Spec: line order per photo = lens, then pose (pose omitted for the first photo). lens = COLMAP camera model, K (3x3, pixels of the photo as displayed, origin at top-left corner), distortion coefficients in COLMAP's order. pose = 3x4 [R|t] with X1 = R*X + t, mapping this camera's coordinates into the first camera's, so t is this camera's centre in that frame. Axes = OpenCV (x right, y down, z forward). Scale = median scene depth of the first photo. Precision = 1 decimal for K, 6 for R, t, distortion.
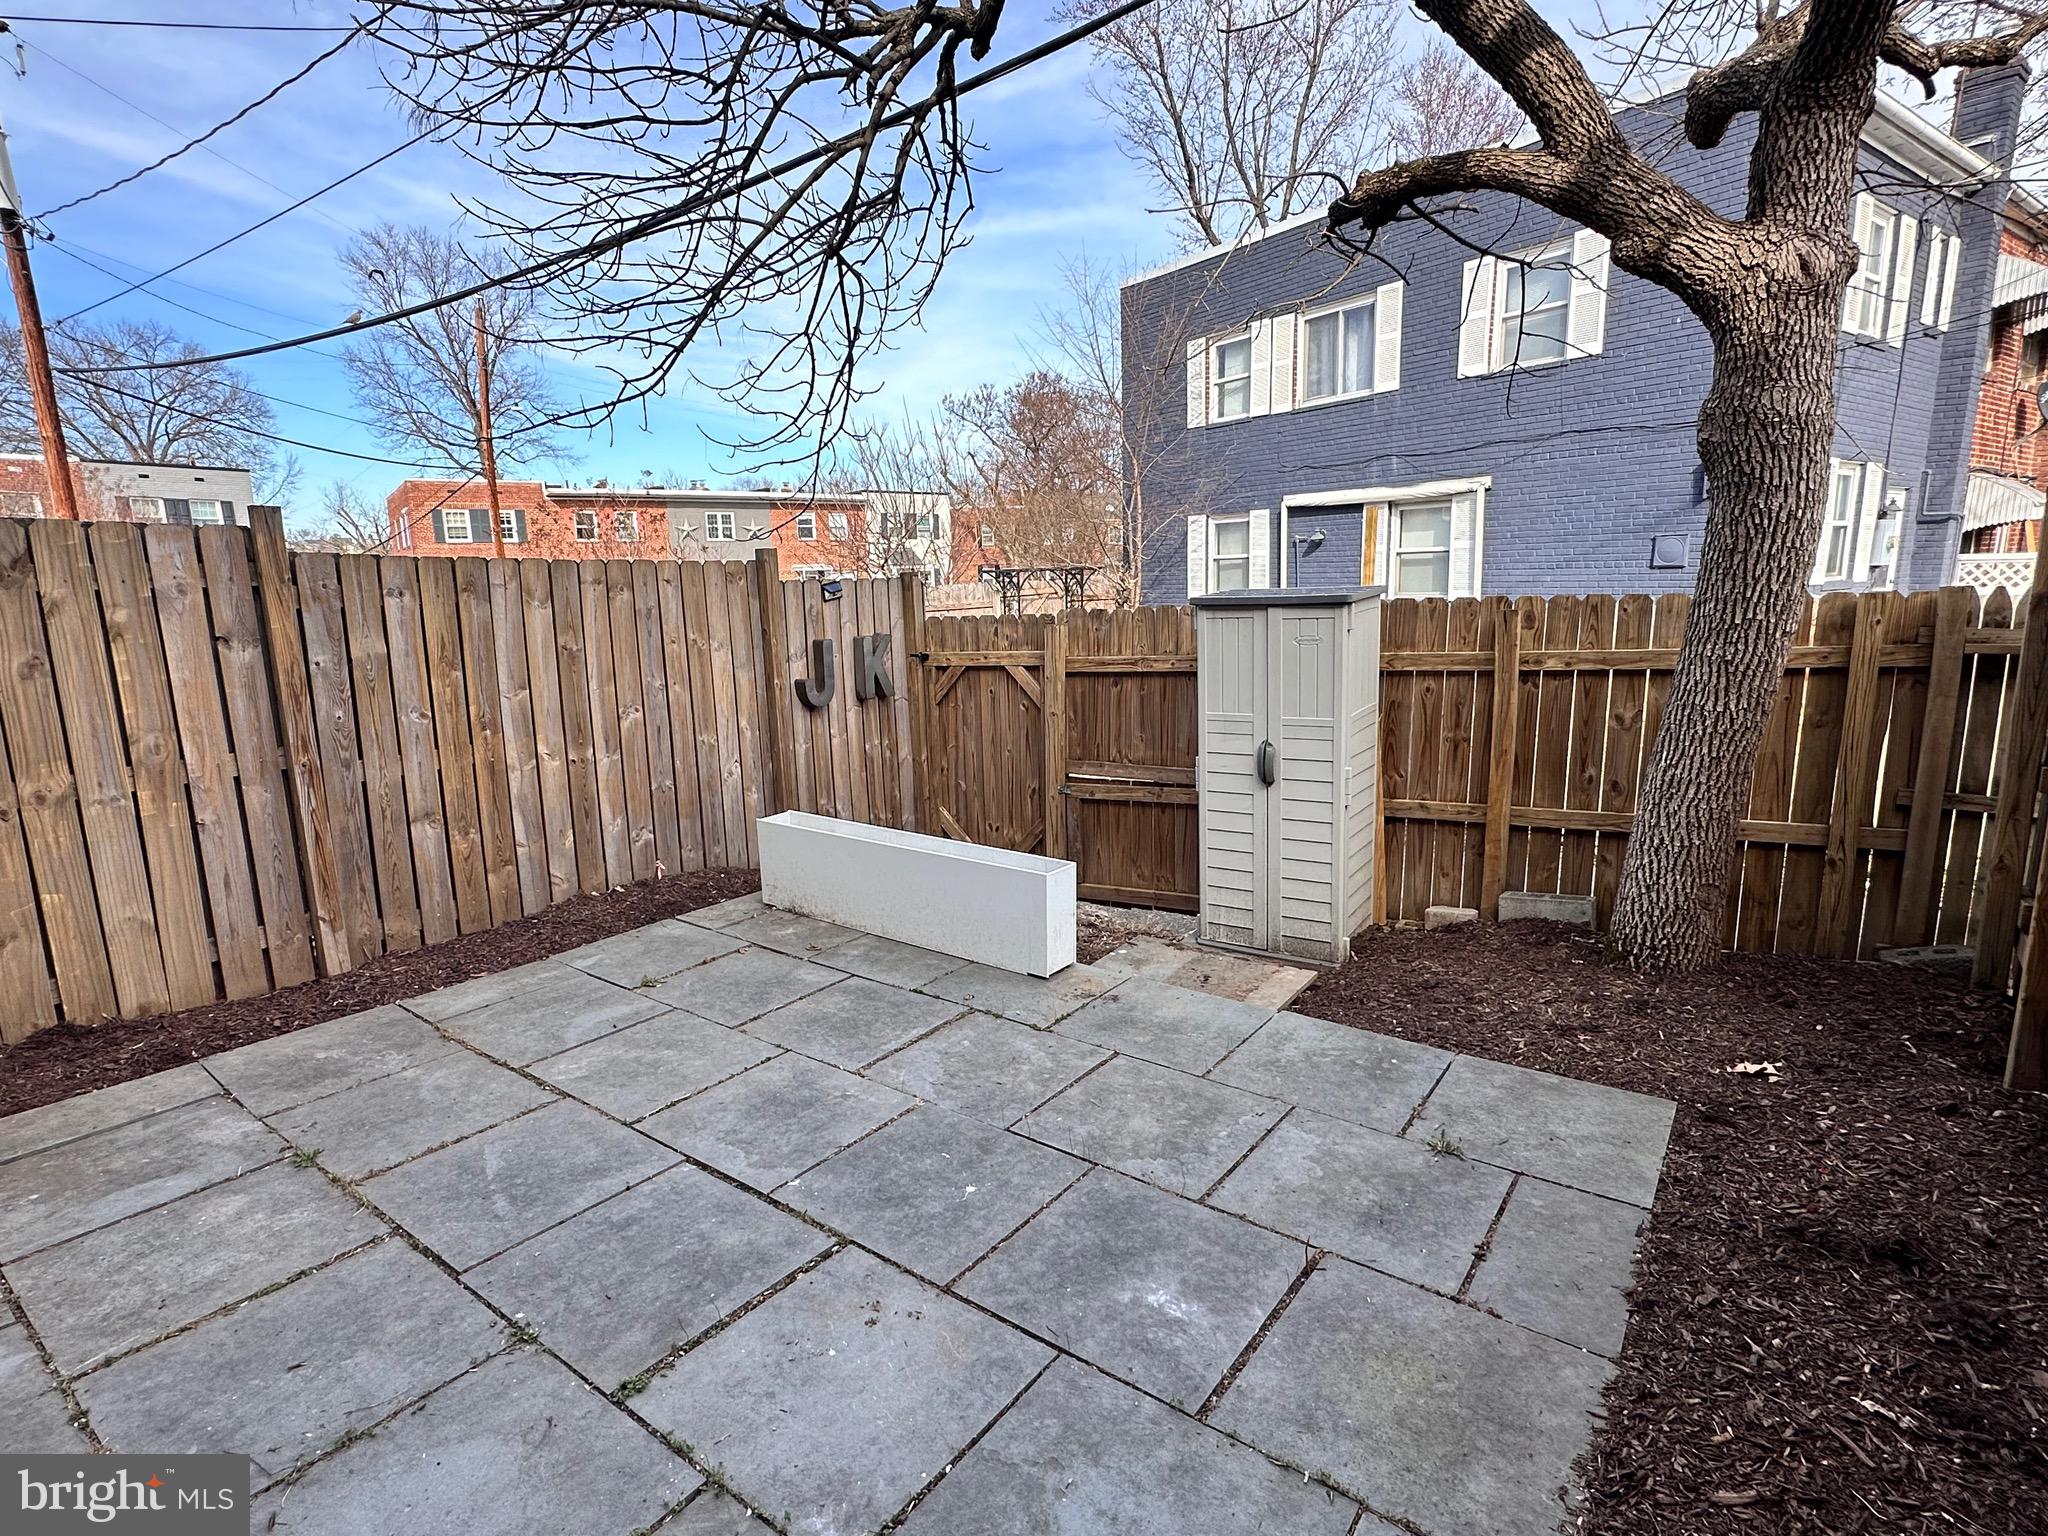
lens RADIAL K [[1033.6, 0, 1022.9], [0, 1033.6, 771.4], [0, 0, 1]] dist [-0.002241, 0.000418]
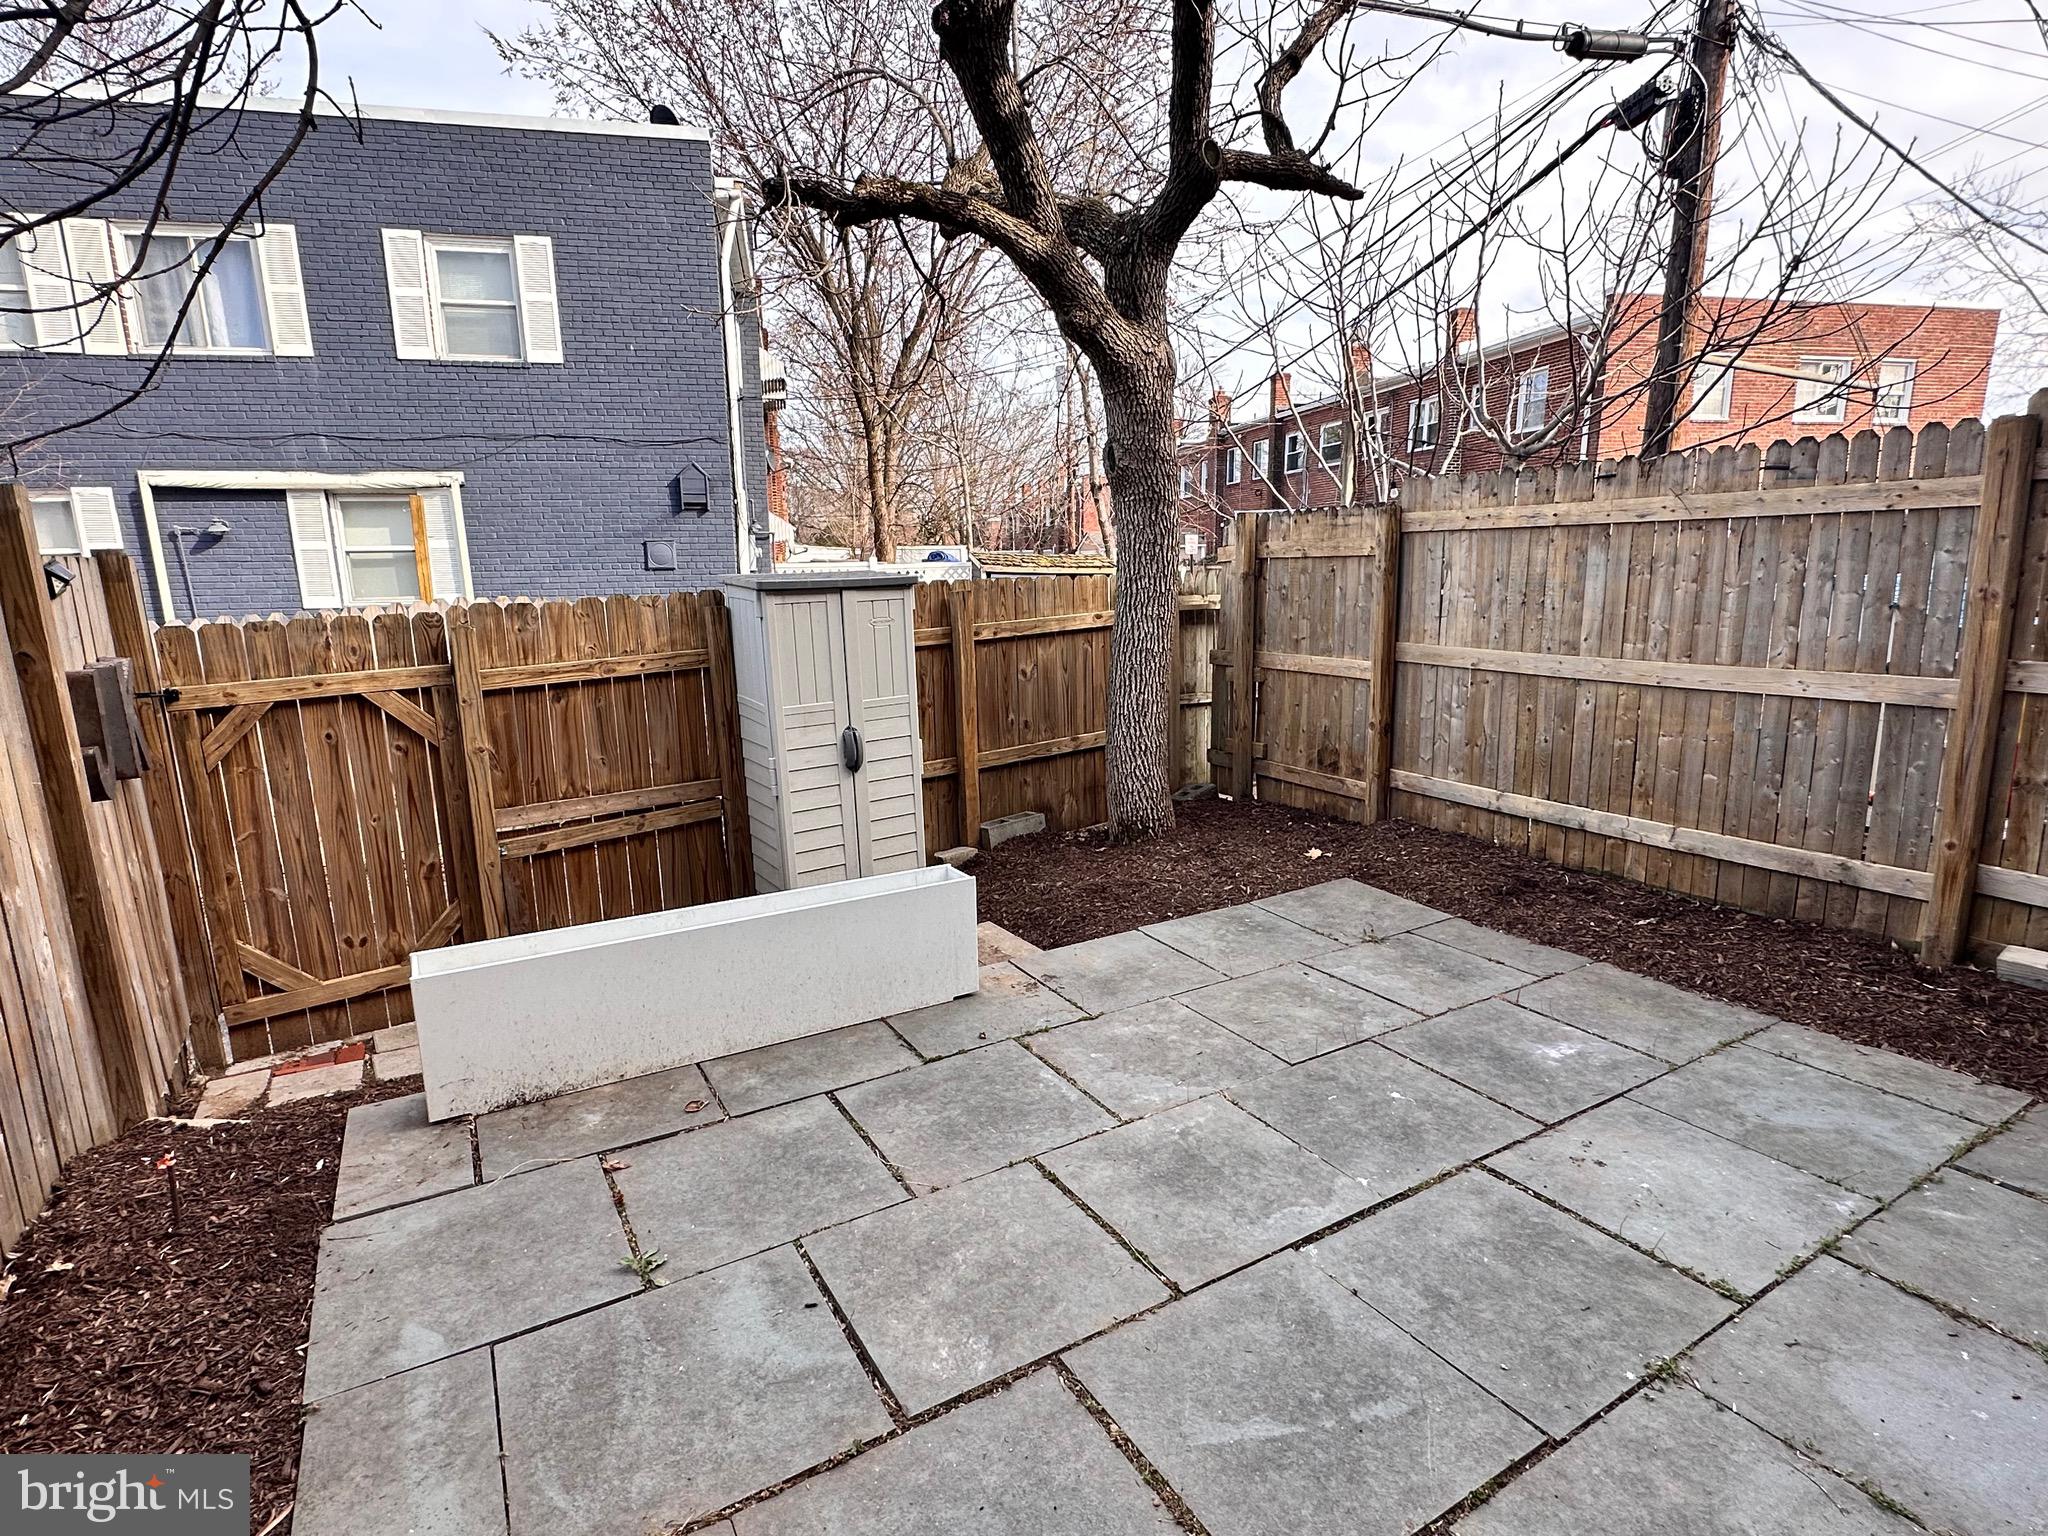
lens RADIAL K [[1033.6, 0, 1023.0], [0, 1033.6, 771.0], [0, 0, 1]] dist [-0.002241, 0.000418]
pose [[0.390262, -0.164491, 0.905891, -0.736931], [0.177386, 0.978911, 0.101331, -0.072632], [-0.903455, 0.121146, 0.411210, 0.560450]]
